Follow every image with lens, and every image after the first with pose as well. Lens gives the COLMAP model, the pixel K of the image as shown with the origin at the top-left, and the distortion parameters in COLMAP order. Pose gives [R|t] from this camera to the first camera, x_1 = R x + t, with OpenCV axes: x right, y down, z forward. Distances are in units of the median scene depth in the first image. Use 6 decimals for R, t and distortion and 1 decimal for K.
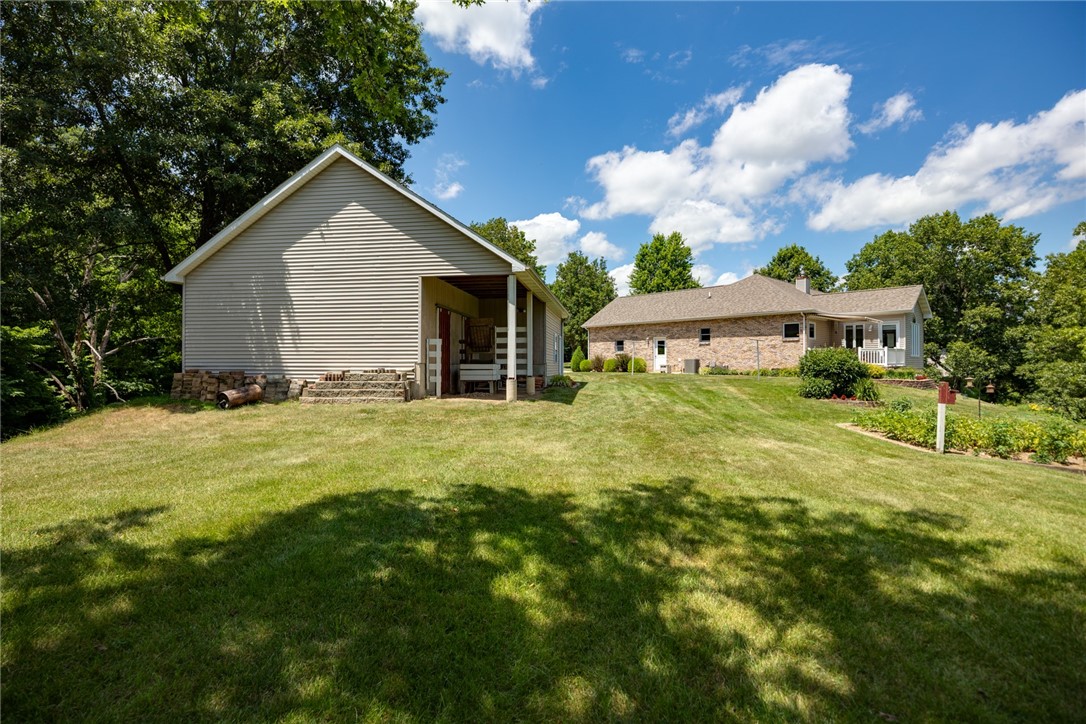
lens RADIAL K [[547.6, 0, 541.2], [0, 547.6, 322.9], [0, 0, 1]] dist [-0.043114, 0.010423]
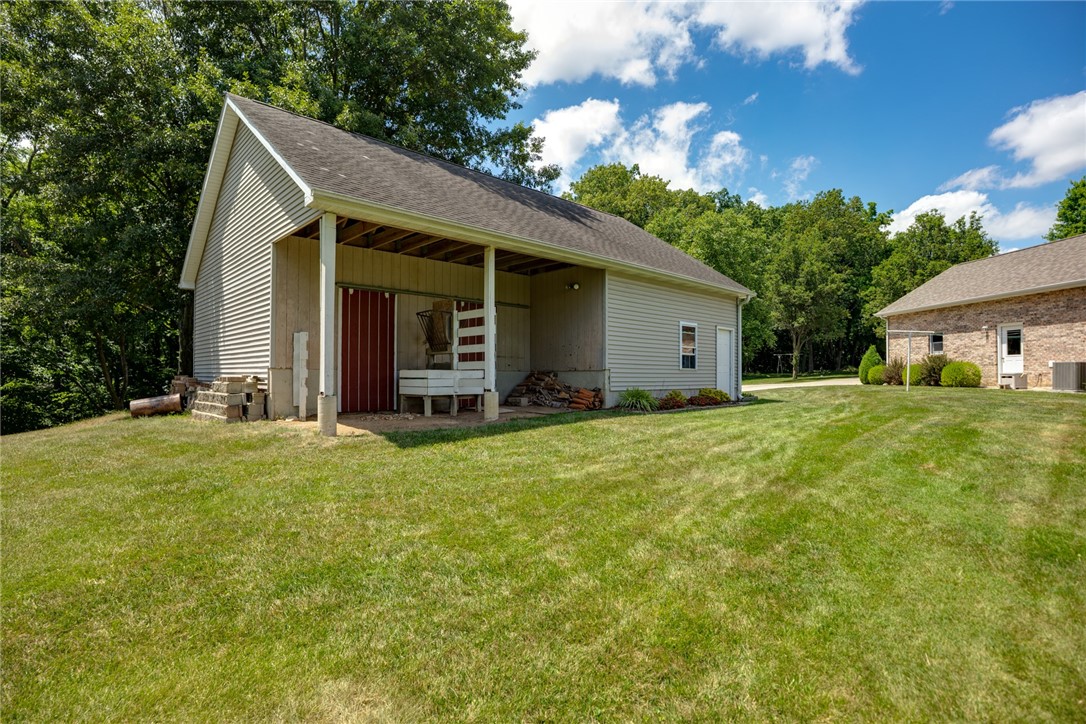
lens RADIAL K [[547.6, 0, 544.2], [0, 547.6, 363.5], [0, 0, 1]] dist [-0.043114, 0.010423]
pose [[0.772516, -0.014134, -0.634838, 0.195408], [0.047324, 0.998253, 0.035361, 0.025044], [0.633229, -0.057360, 0.771836, 0.285513]]
